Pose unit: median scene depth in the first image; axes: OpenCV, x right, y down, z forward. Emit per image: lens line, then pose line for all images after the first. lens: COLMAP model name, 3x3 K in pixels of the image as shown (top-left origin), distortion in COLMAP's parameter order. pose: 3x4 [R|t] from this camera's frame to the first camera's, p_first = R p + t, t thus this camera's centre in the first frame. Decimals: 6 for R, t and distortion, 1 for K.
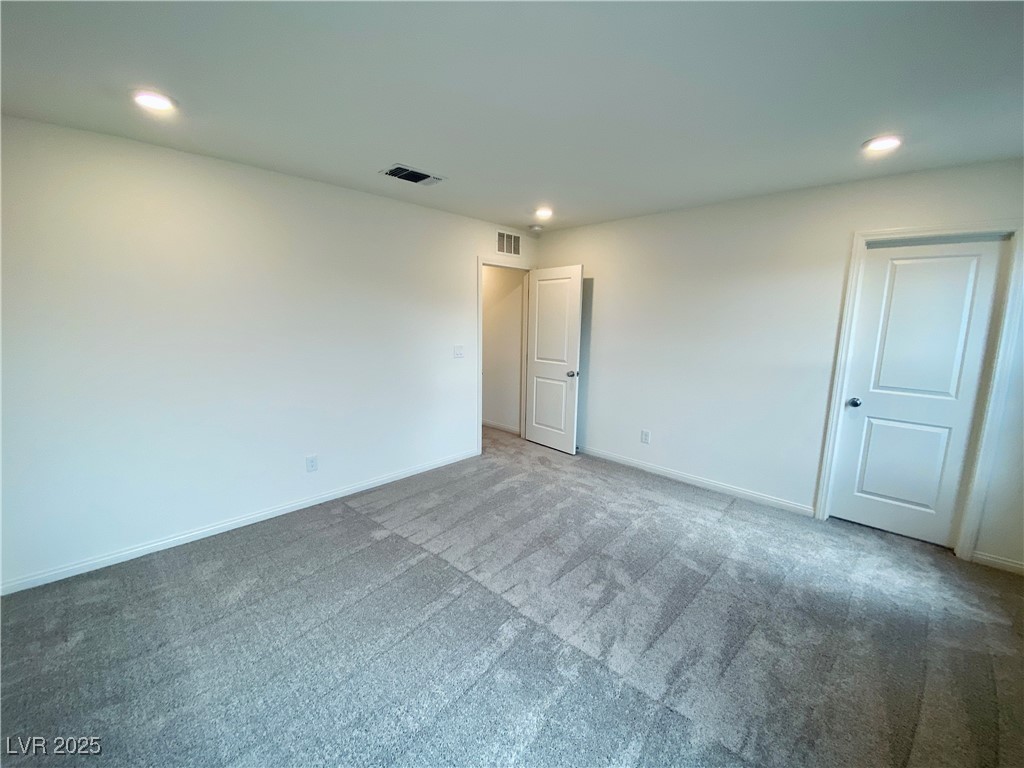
lens RADIAL K [[414.1, 0, 513.7], [0, 414.1, 383.7], [0, 0, 1]] dist [0.033265, -0.027695]
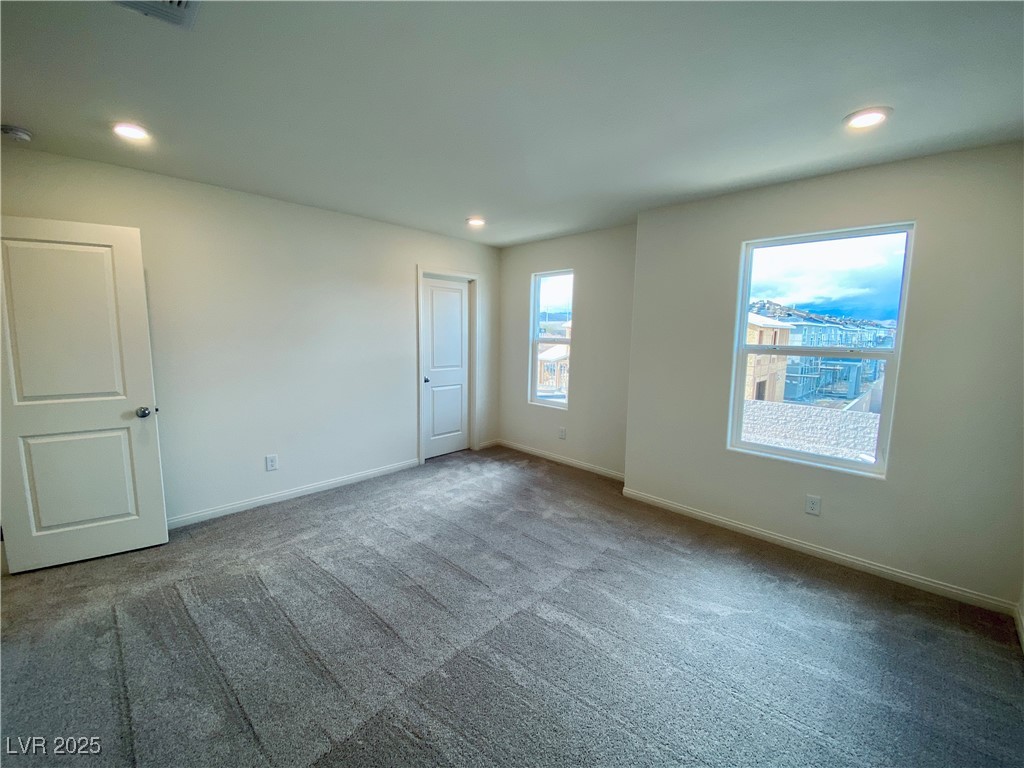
lens RADIAL K [[417.9, 0, 512.0], [0, 417.9, 384.0], [0, 0, 1]] dist [0.000819, -0.000292]
pose [[0.004960, -0.149968, 0.988678, -0.683570], [0.135581, 0.979662, 0.147920, -0.122061], [-0.990754, 0.133312, 0.025192, 0.675868]]
